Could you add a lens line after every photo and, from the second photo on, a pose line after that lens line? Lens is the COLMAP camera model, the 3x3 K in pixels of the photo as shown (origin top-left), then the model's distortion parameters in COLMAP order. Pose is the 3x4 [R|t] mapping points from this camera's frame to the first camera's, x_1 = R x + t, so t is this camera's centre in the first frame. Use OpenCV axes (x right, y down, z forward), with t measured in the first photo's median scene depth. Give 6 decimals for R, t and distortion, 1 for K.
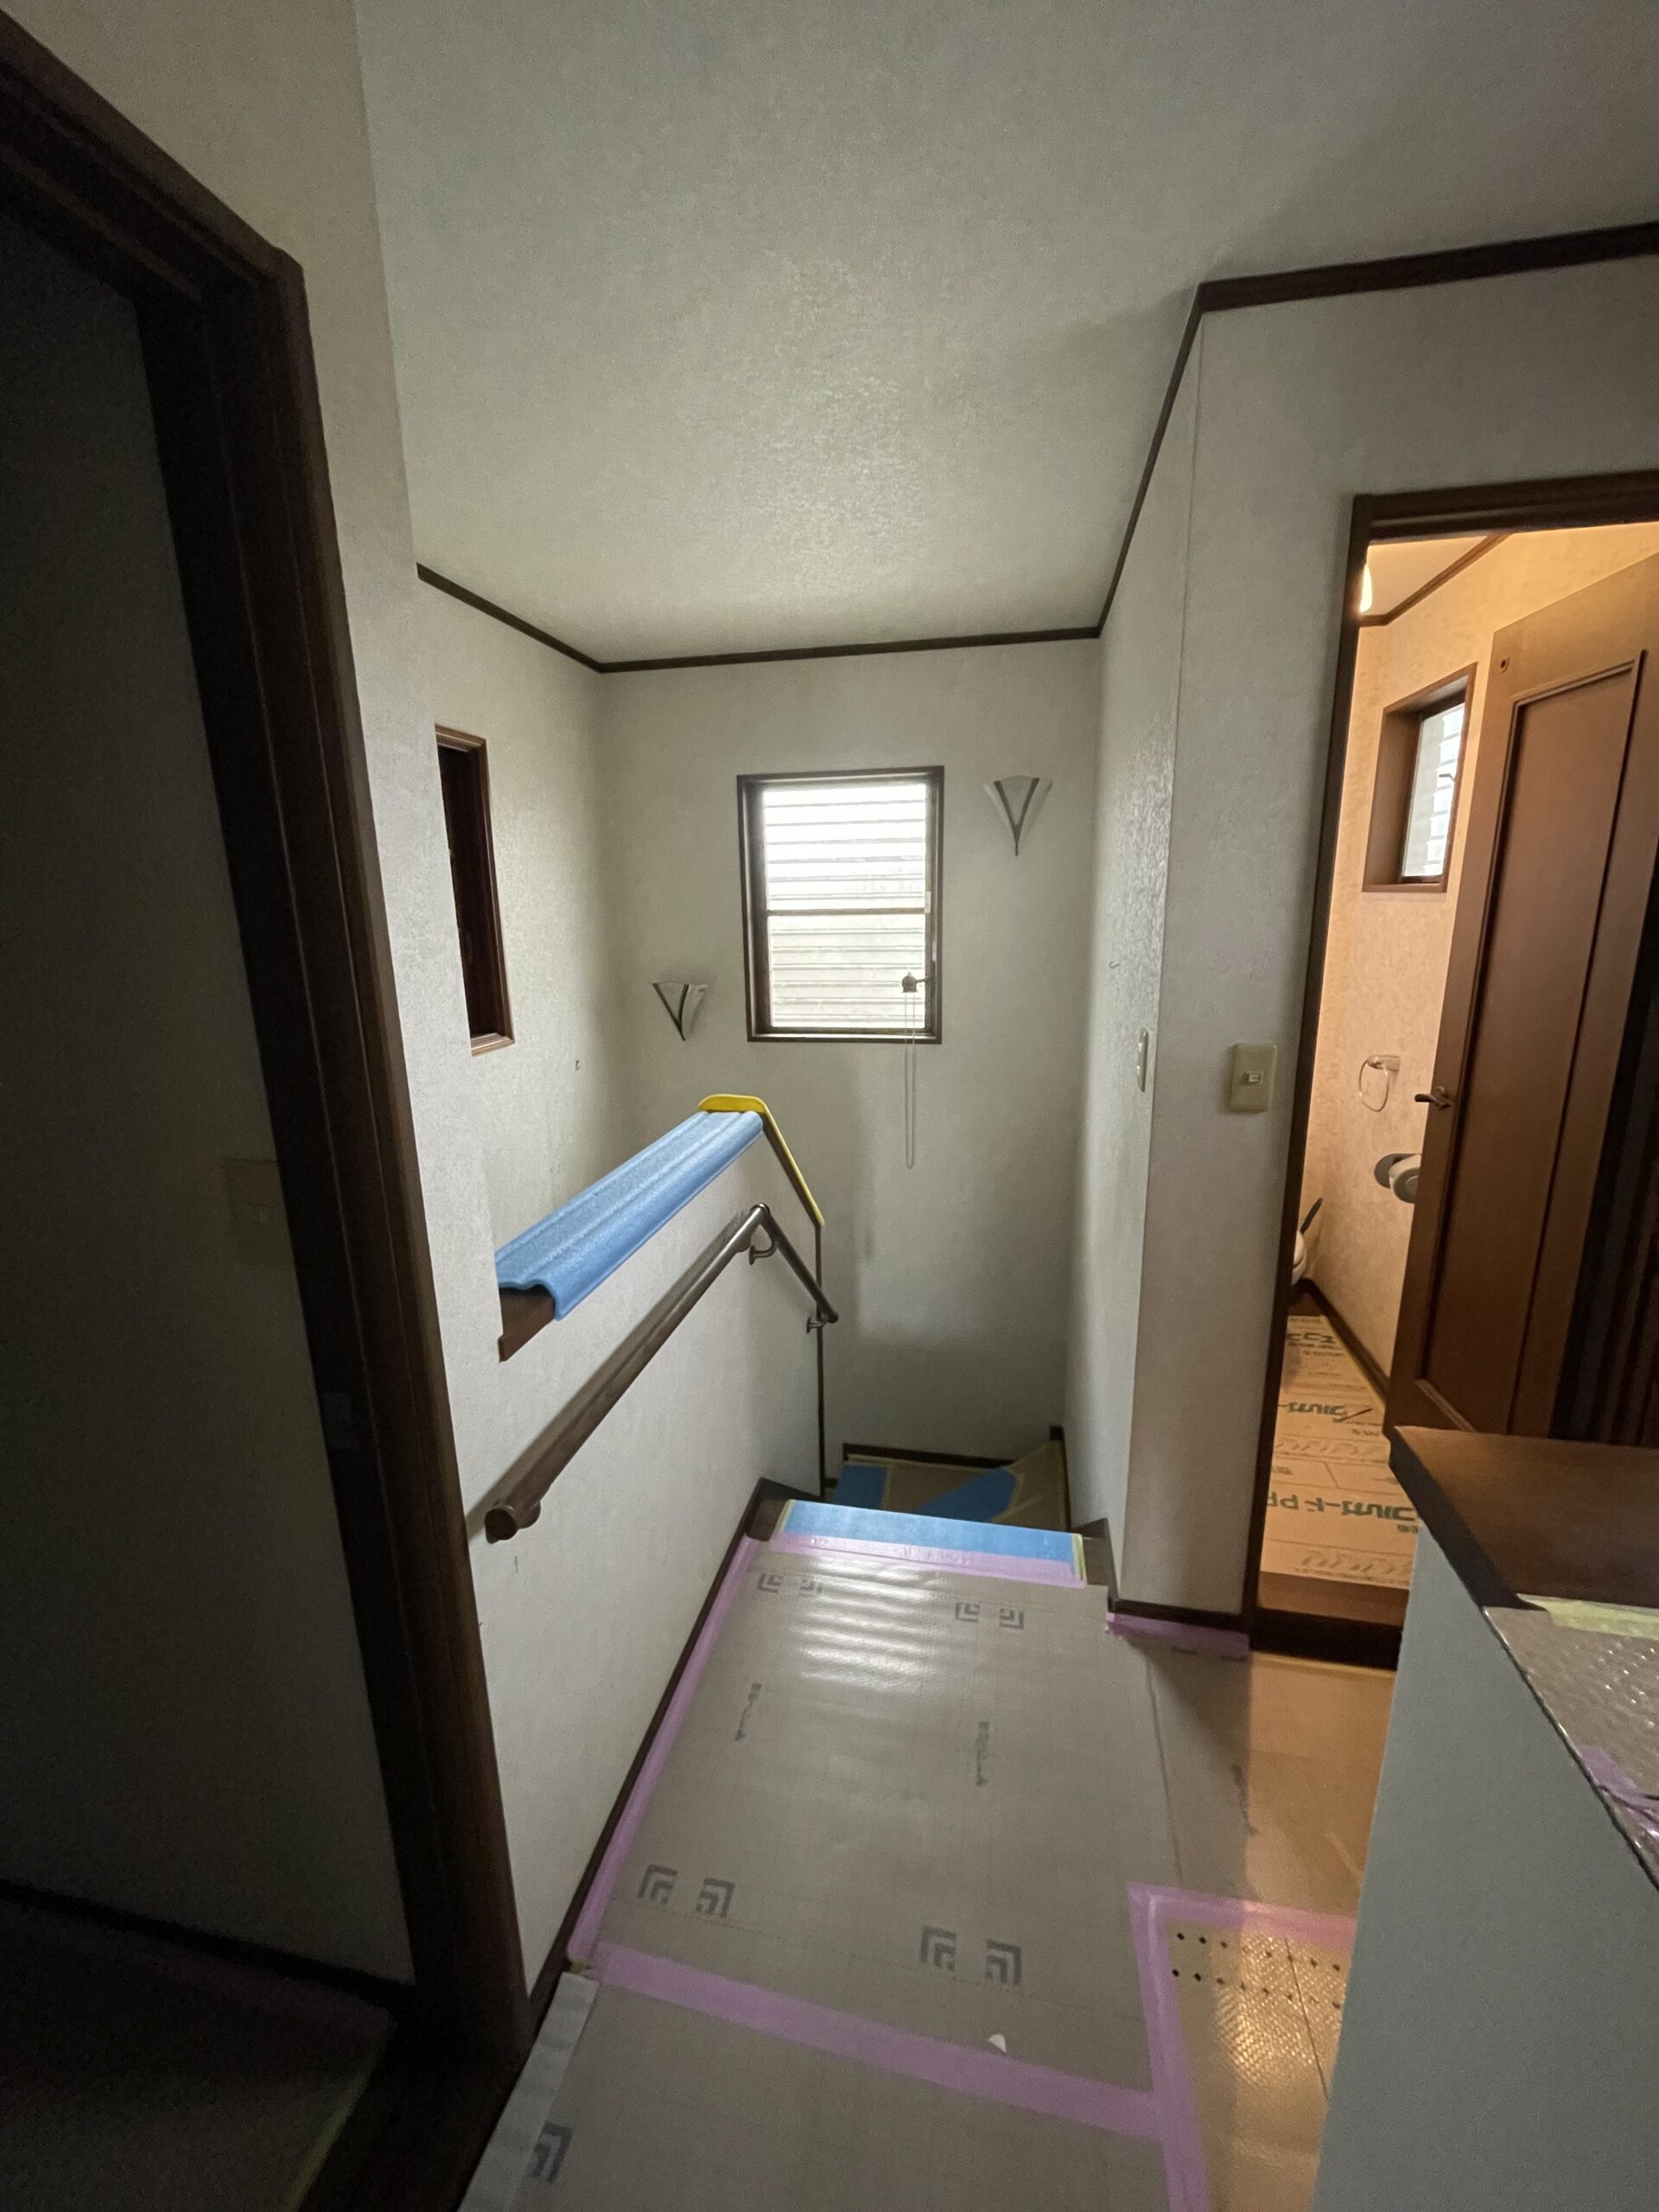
lens RADIAL K [[905.4, 0, 834.0], [0, 905.4, 1105.8], [0, 0, 1]] dist [0.000178, 0.000344]
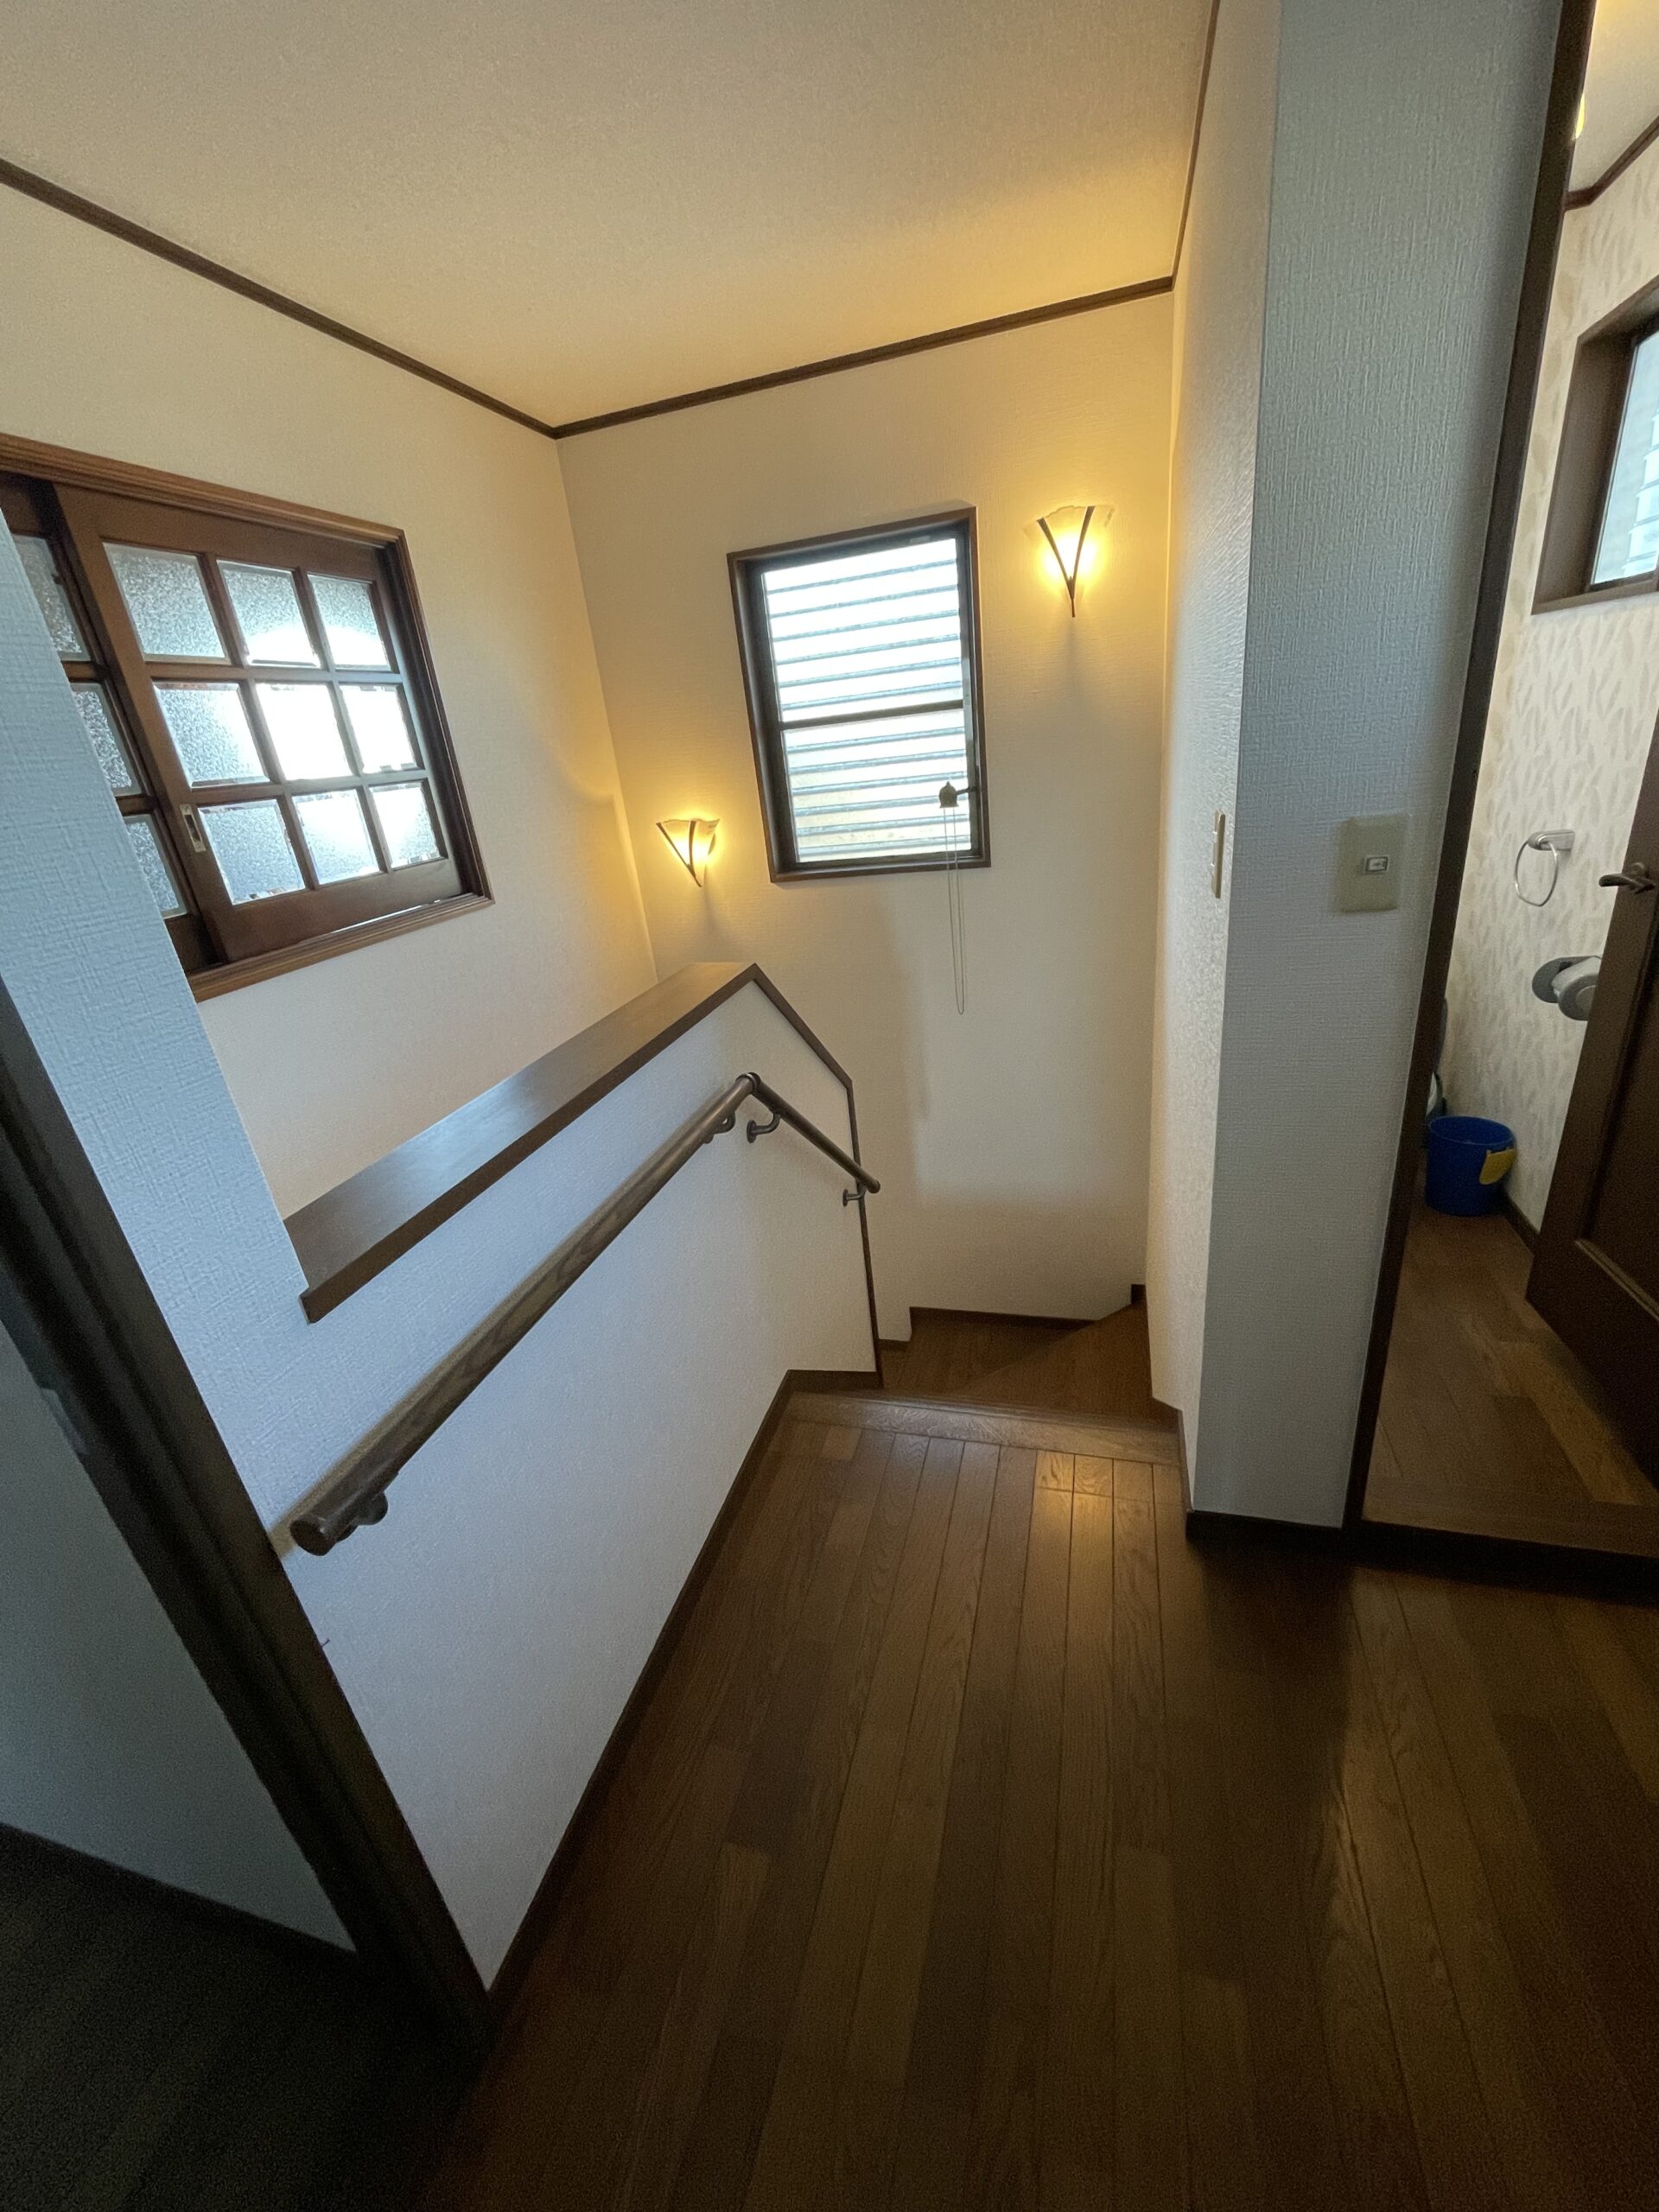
lens RADIAL K [[905.4, 0, 831.2], [0, 905.4, 1110.8], [0, 0, 1]] dist [0.000178, 0.000344]
pose [[0.993042, -0.054008, -0.104648, 0.060906], [0.071168, 0.983233, 0.167894, 0.005573], [0.093826, -0.174173, 0.980235, 0.137502]]
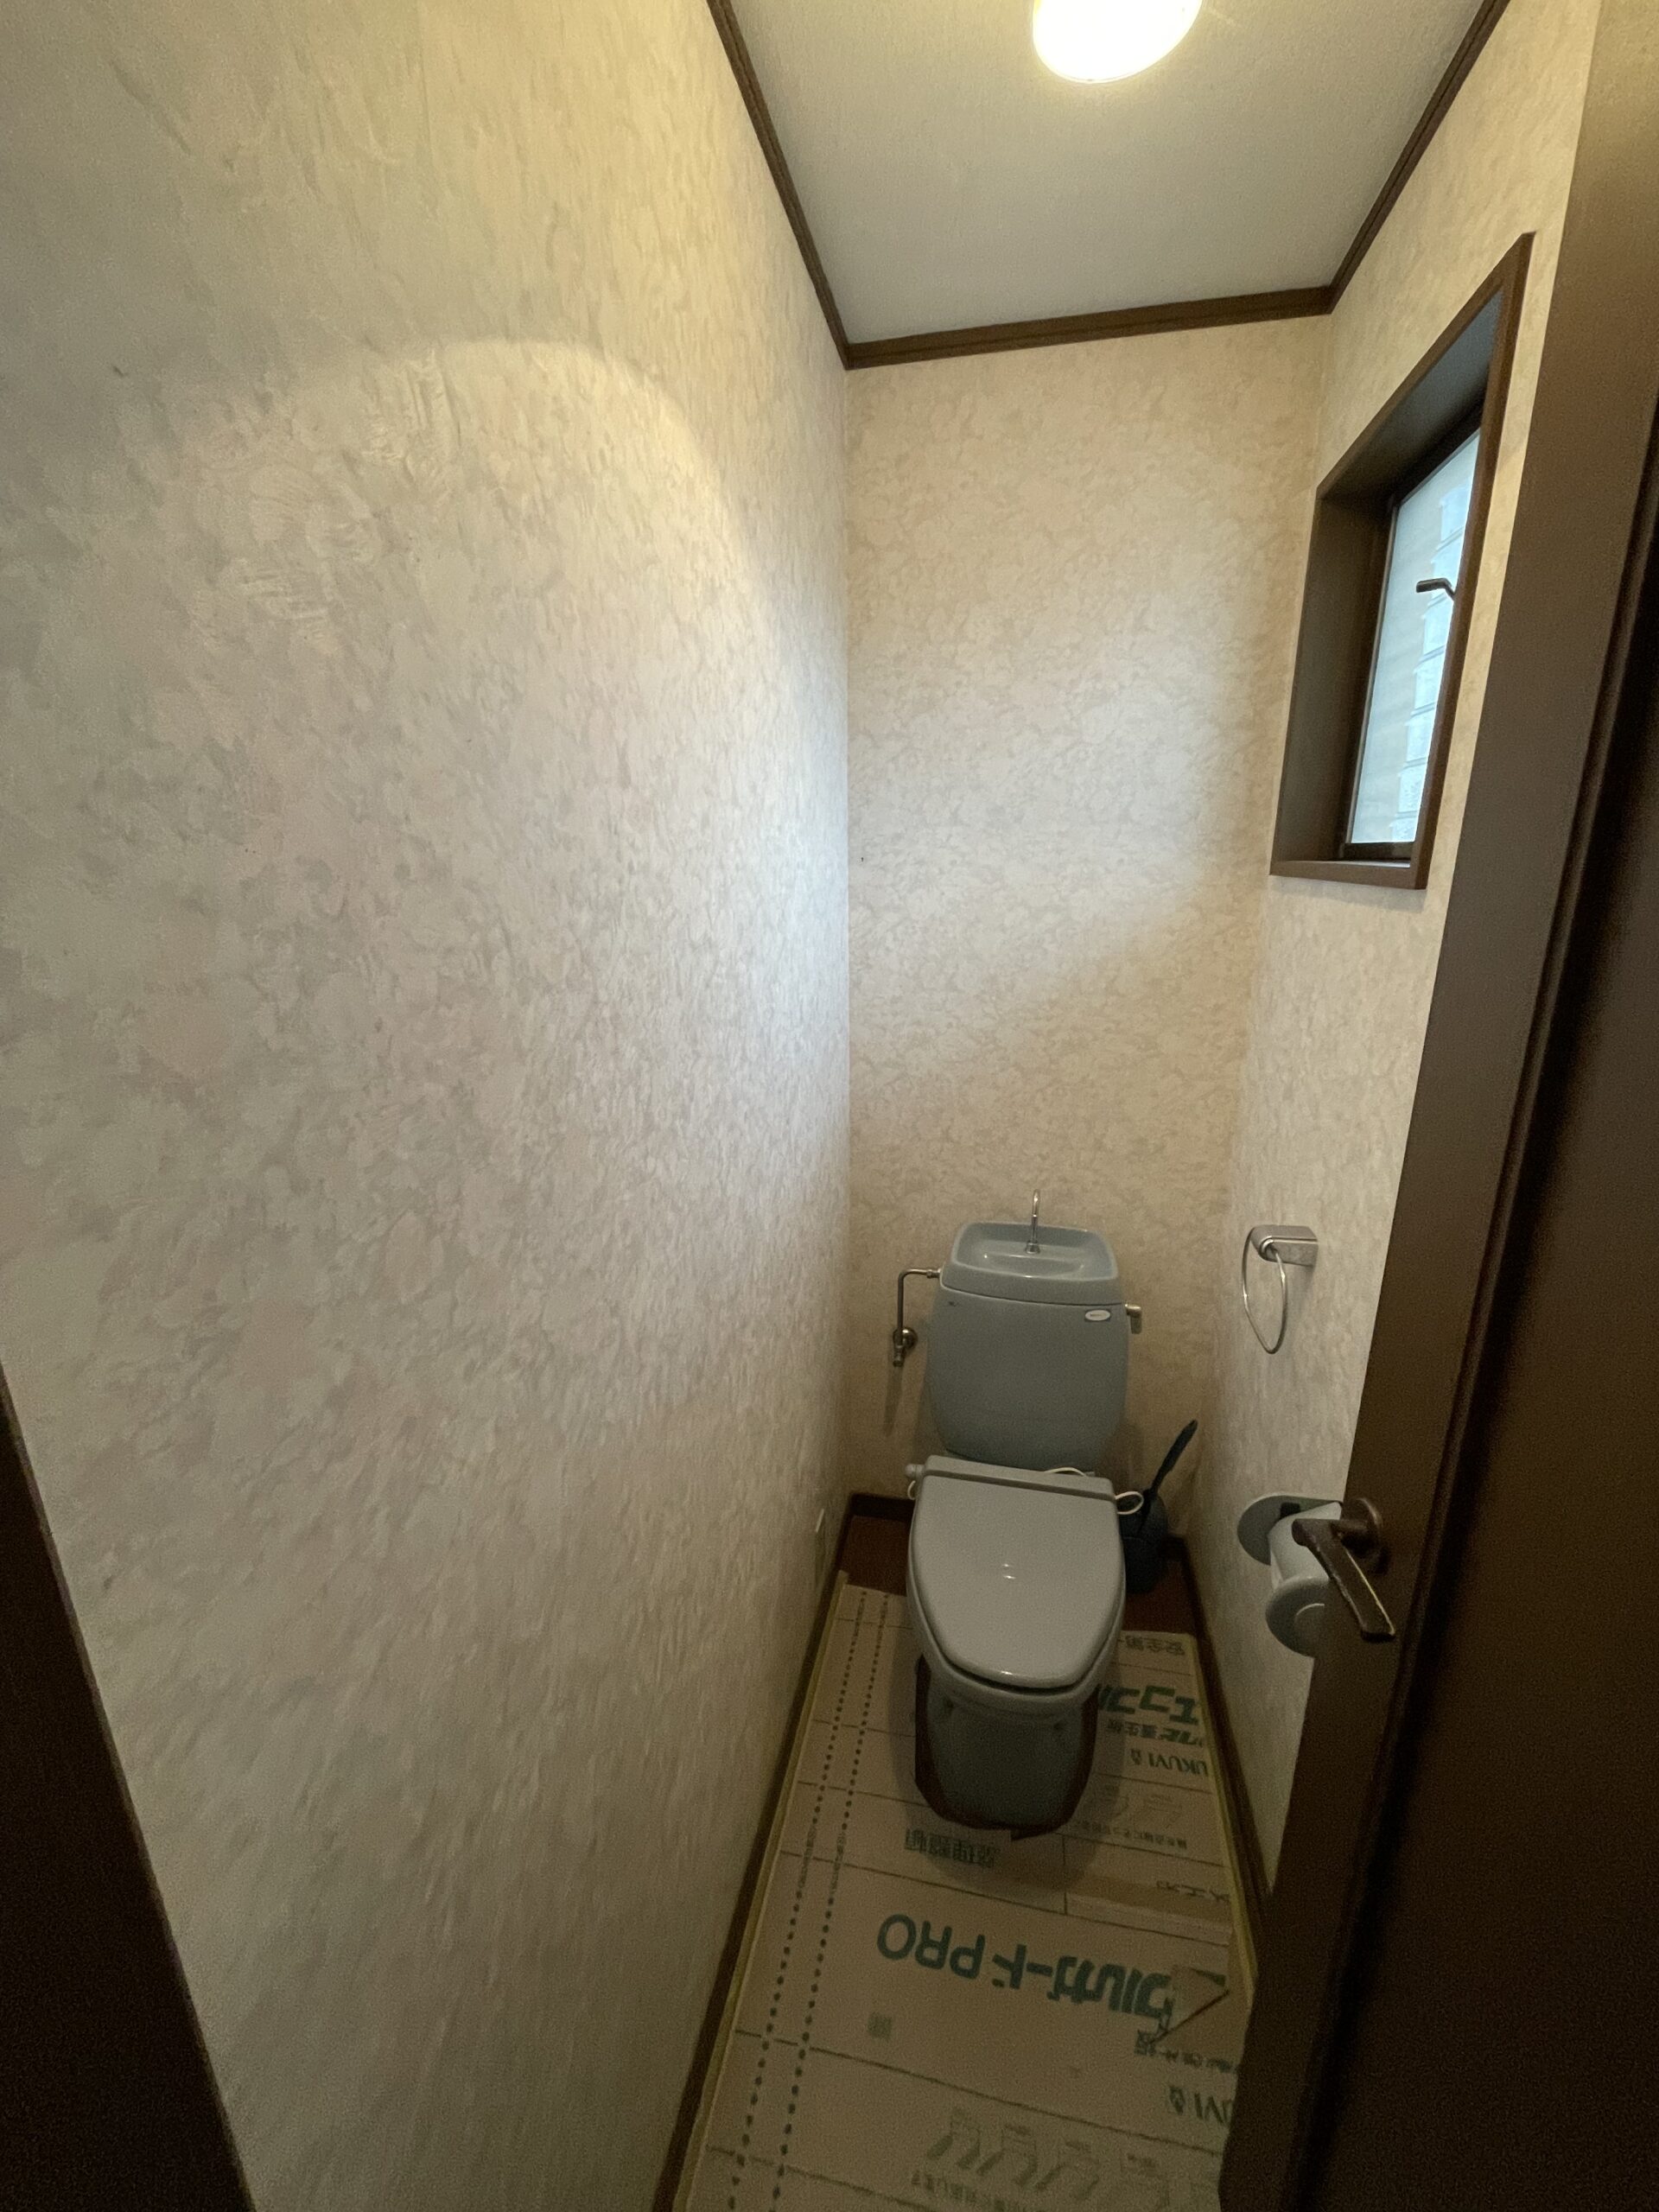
lens RADIAL K [[905.4, 0, 830.6], [0, 905.4, 1107.5], [0, 0, 1]] dist [0.000178, 0.000344]
pose [[0.999945, 0.007744, -0.007116, 0.372584], [-0.007389, 0.998790, 0.048611, -0.139859], [0.007484, -0.048556, 0.998792, 0.530051]]
